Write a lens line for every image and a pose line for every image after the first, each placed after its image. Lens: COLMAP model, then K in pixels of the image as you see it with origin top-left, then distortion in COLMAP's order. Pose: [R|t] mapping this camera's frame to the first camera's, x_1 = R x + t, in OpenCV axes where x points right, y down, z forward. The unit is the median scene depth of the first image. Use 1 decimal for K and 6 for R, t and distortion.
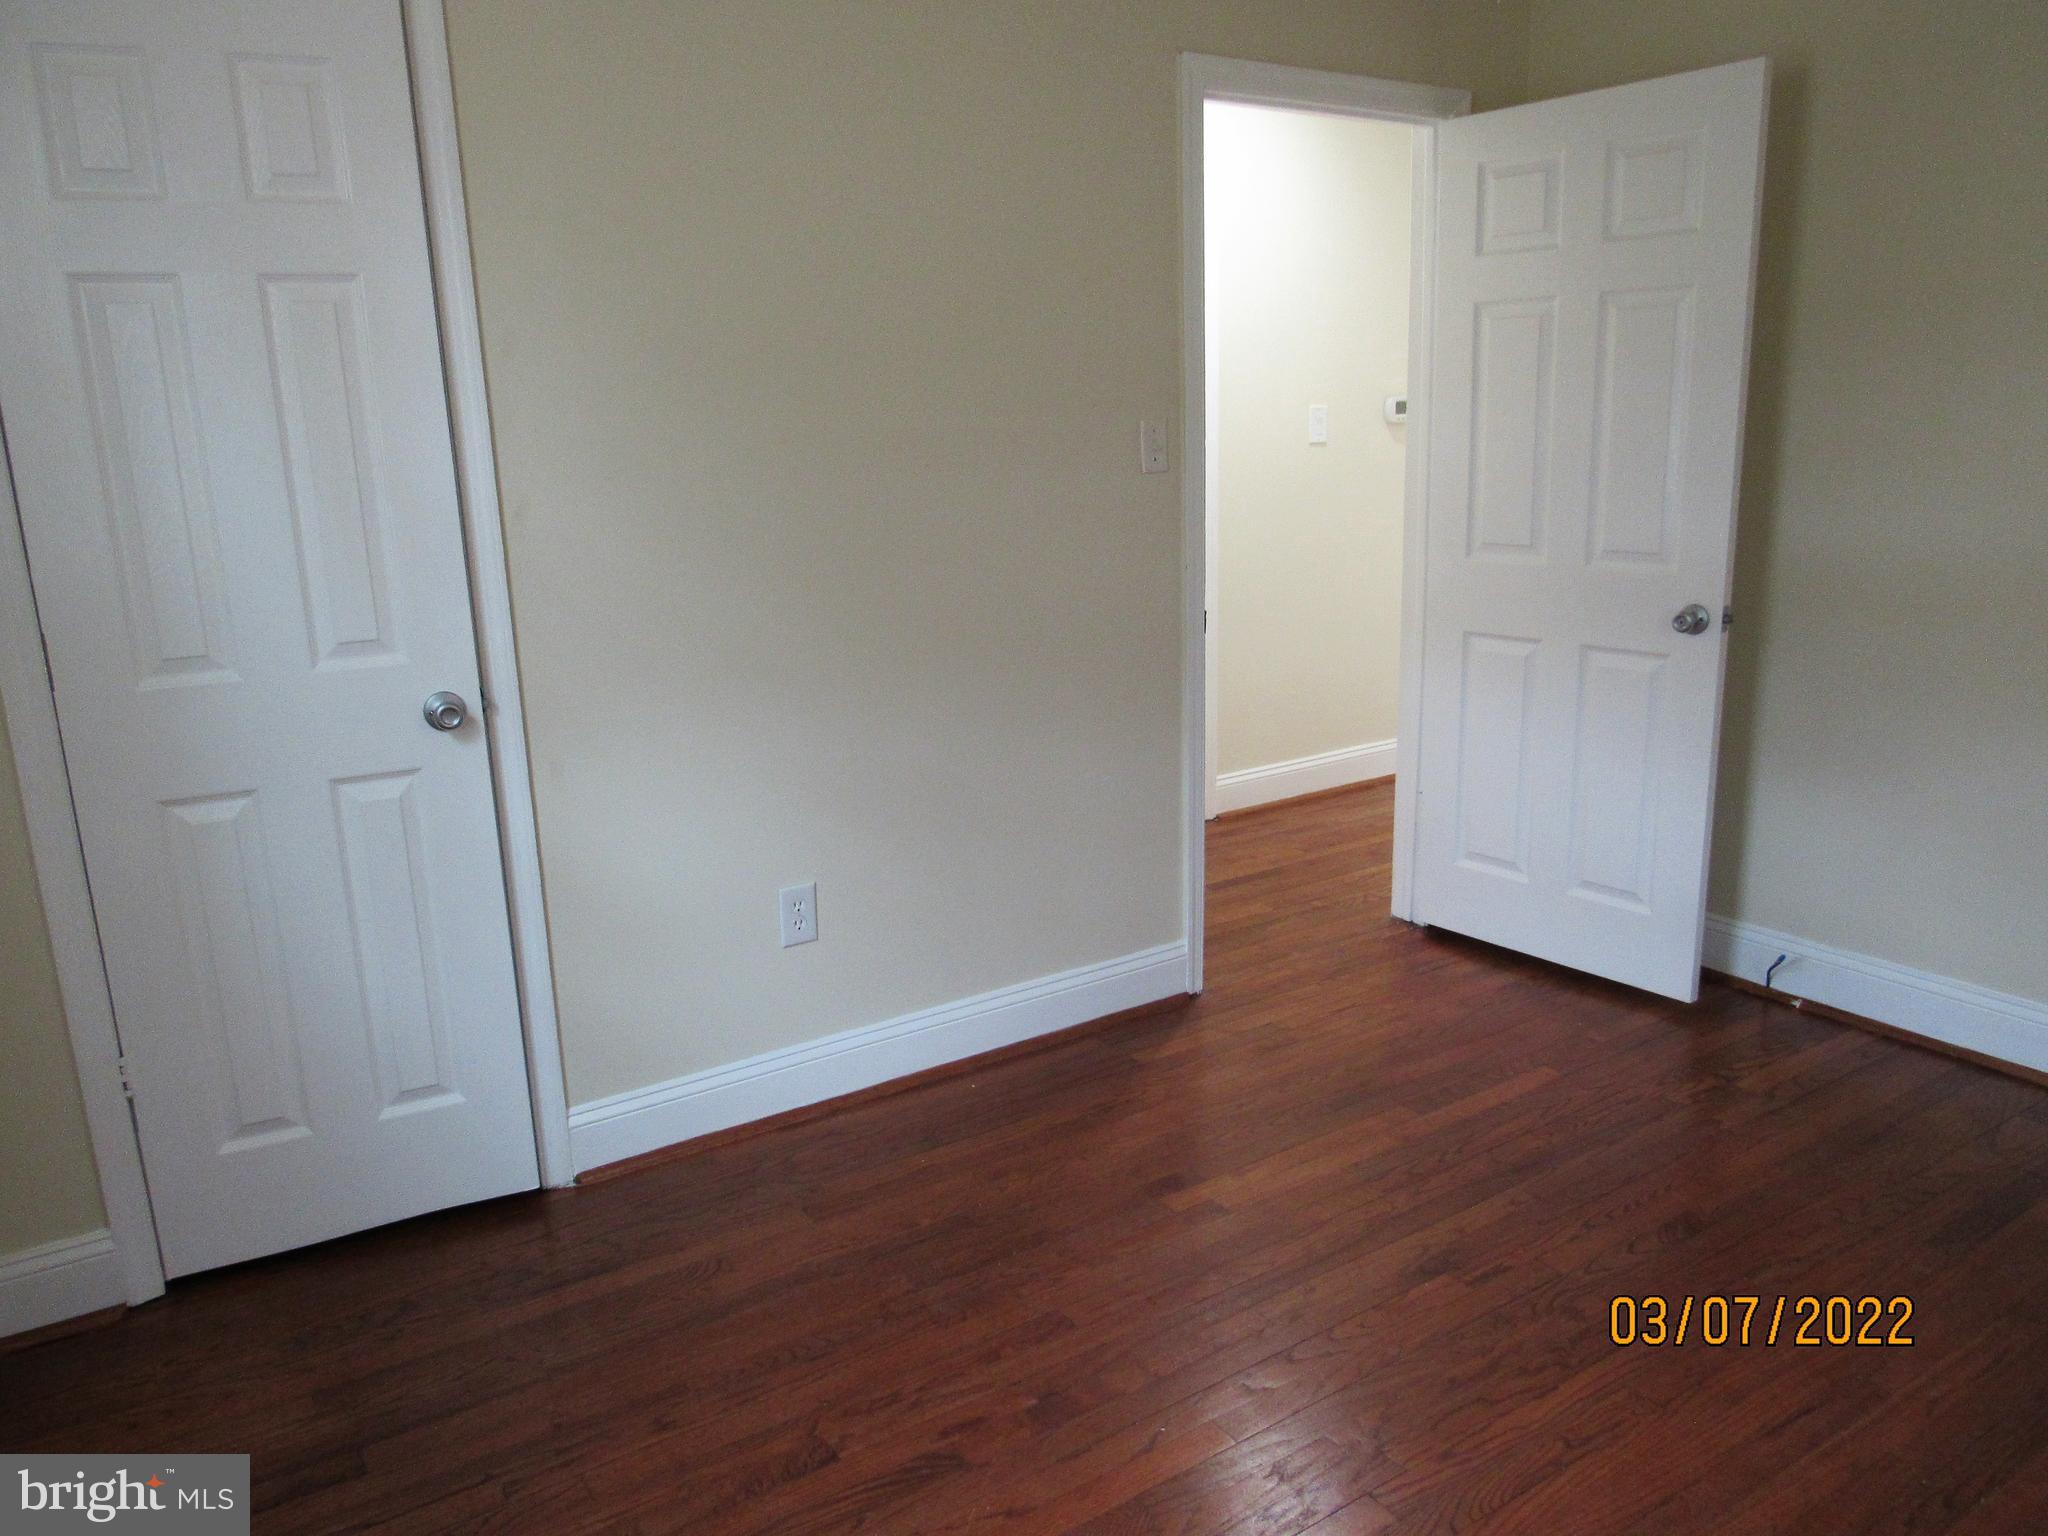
lens RADIAL K [[1424.0, 0, 1034.1], [0, 1424.0, 745.2], [0, 0, 1]] dist [-0.032055, -0.005759]
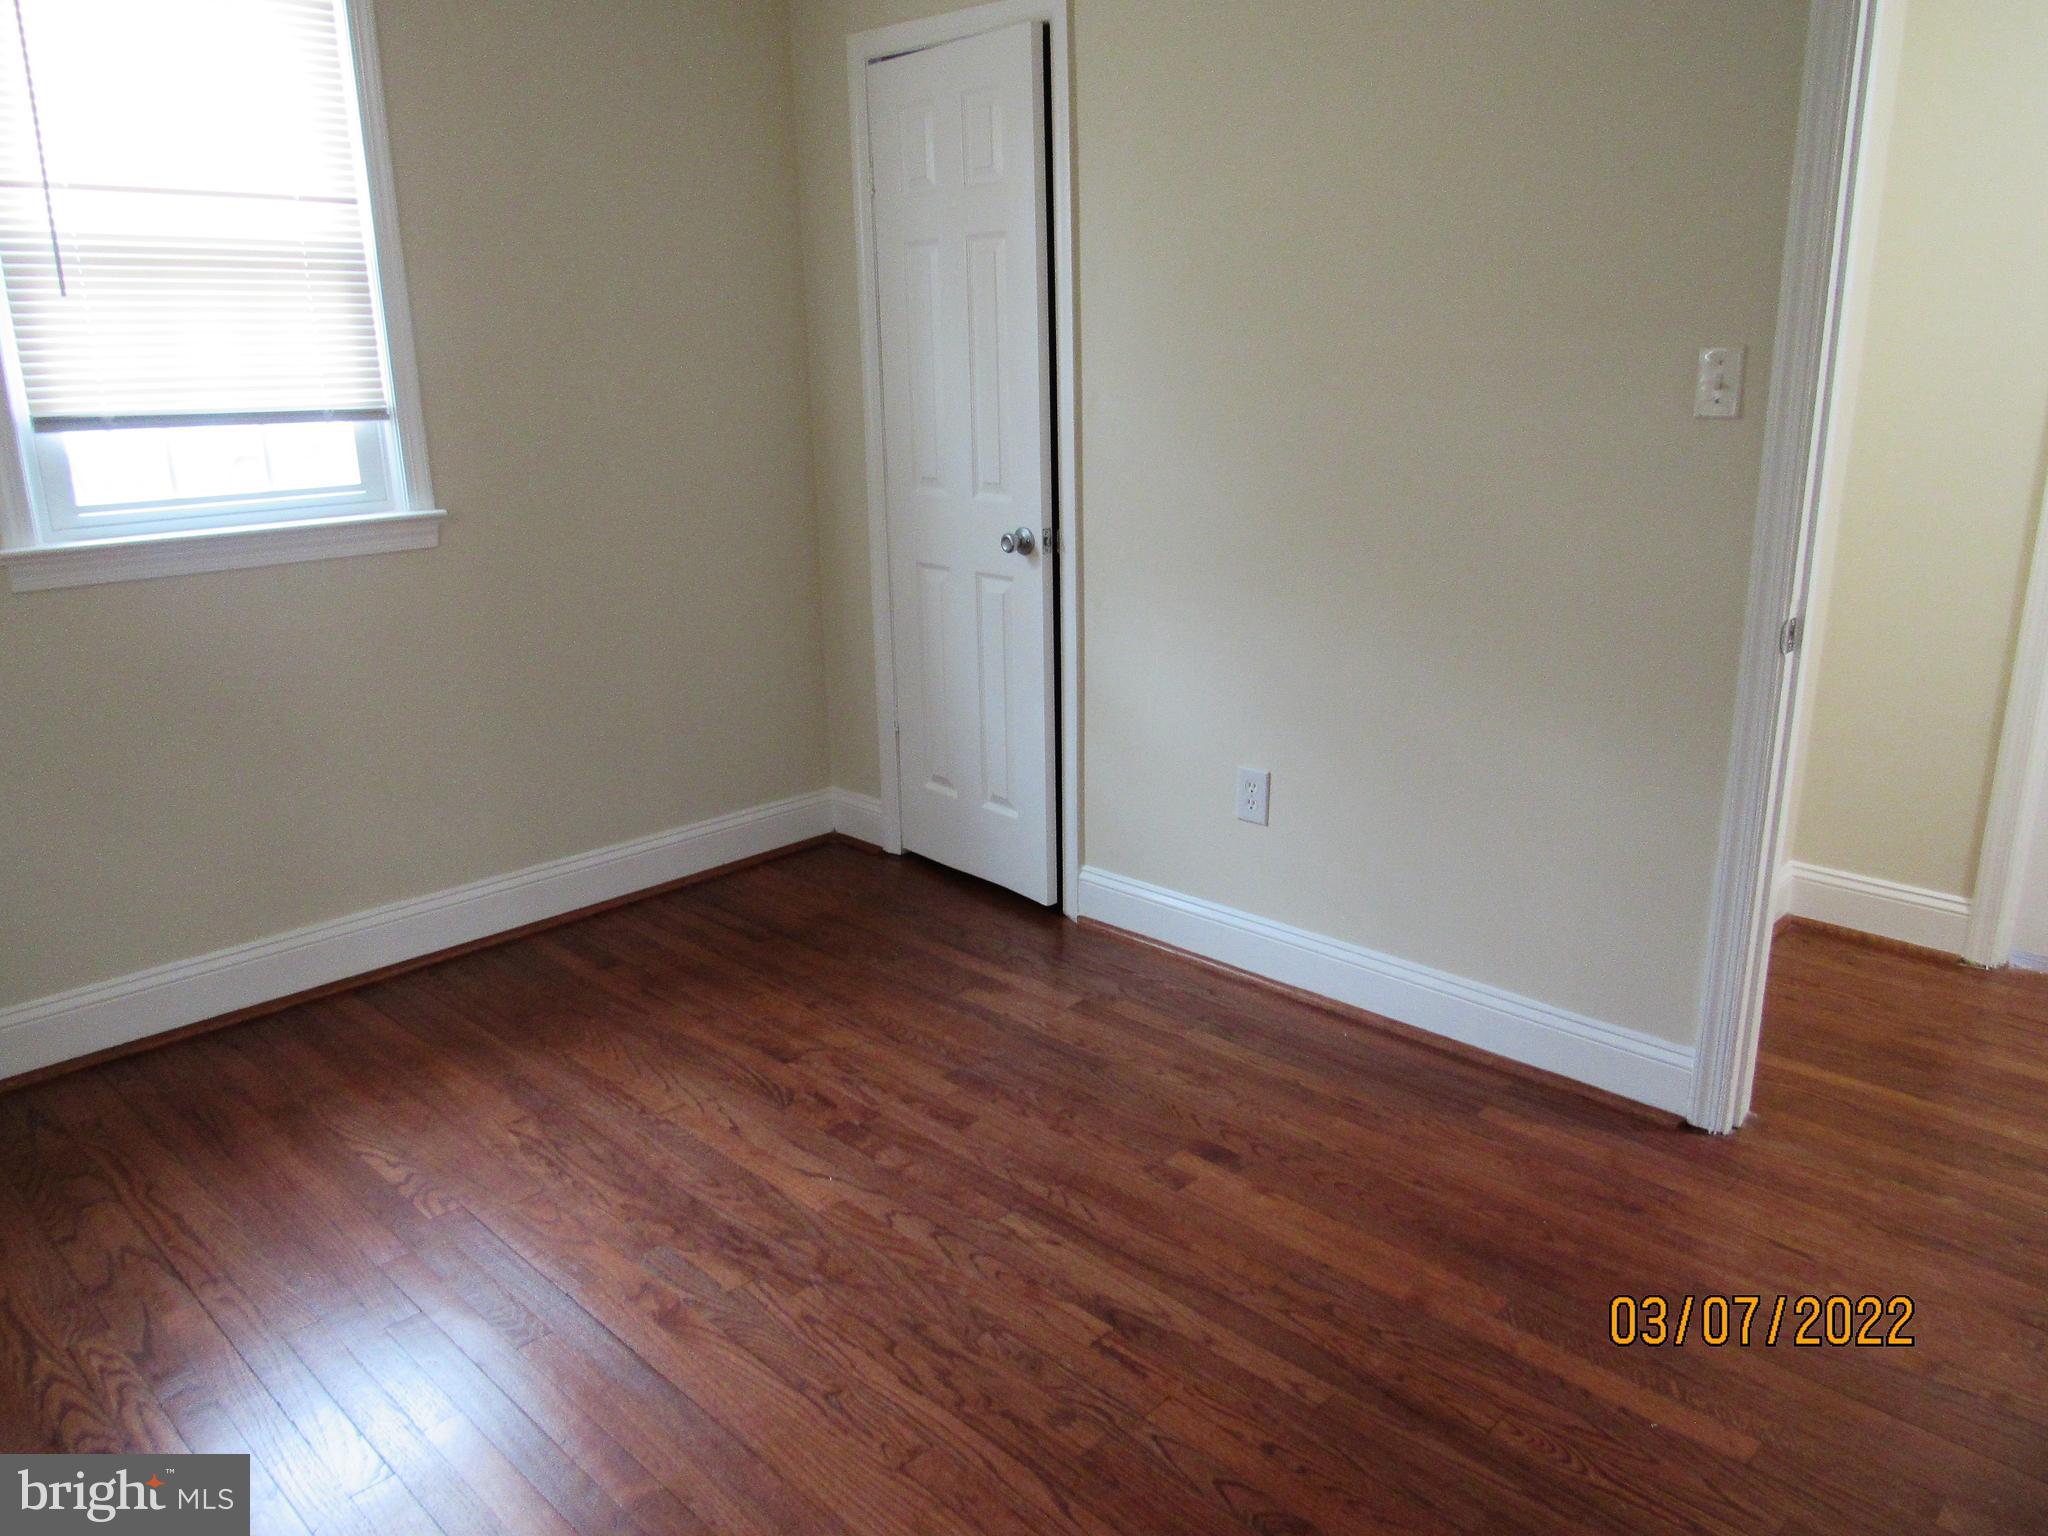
lens RADIAL K [[1471.0, 0, 1024.0], [0, 1471.0, 768.0], [0, 0, 1]] dist [-0.019848, -0.008015]
pose [[0.226565, 0.292988, -0.928884, 0.943619], [-0.210914, 0.945814, 0.246884, -0.160871], [0.950886, 0.139980, 0.276084, 0.586594]]
